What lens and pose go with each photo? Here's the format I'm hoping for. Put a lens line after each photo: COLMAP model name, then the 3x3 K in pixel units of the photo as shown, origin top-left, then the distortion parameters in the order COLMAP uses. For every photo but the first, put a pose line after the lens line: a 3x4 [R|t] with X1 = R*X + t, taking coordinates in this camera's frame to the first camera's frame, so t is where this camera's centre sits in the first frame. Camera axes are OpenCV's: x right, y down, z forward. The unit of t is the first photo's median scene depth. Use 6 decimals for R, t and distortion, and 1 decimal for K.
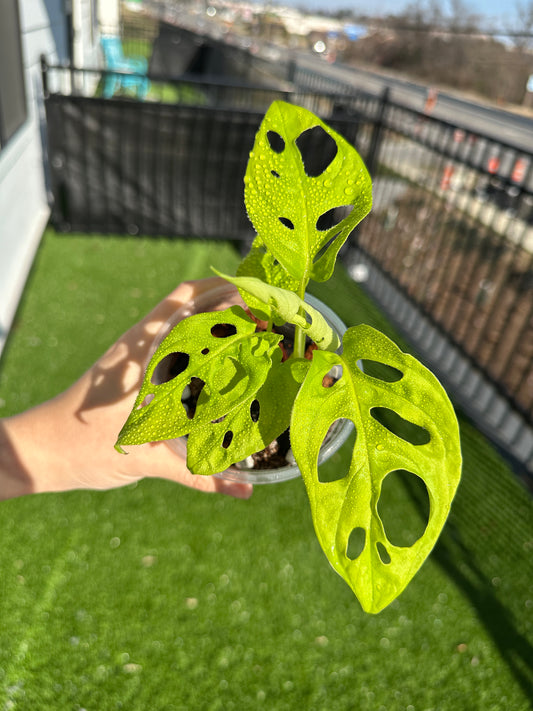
lens RADIAL K [[528.1, 0, 264.2], [0, 528.1, 351.0], [0, 0, 1]] dist [-0.035799, 0.003354]
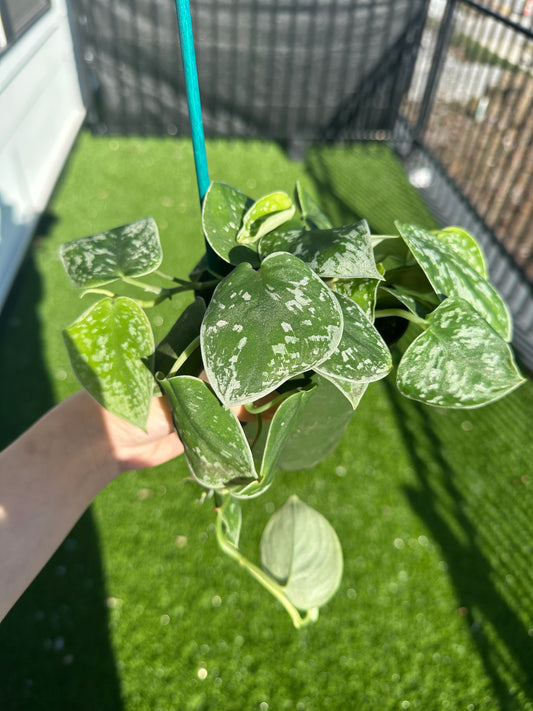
lens RADIAL K [[528.1, 0, 264.2], [0, 528.1, 351.0], [0, 0, 1]] dist [-0.035799, 0.003354]
pose [[0.990499, 0.045433, -0.129797, 0.136117], [-0.020910, 0.982633, 0.184380, -0.058287], [0.135920, -0.179914, 0.974247, 0.131033]]
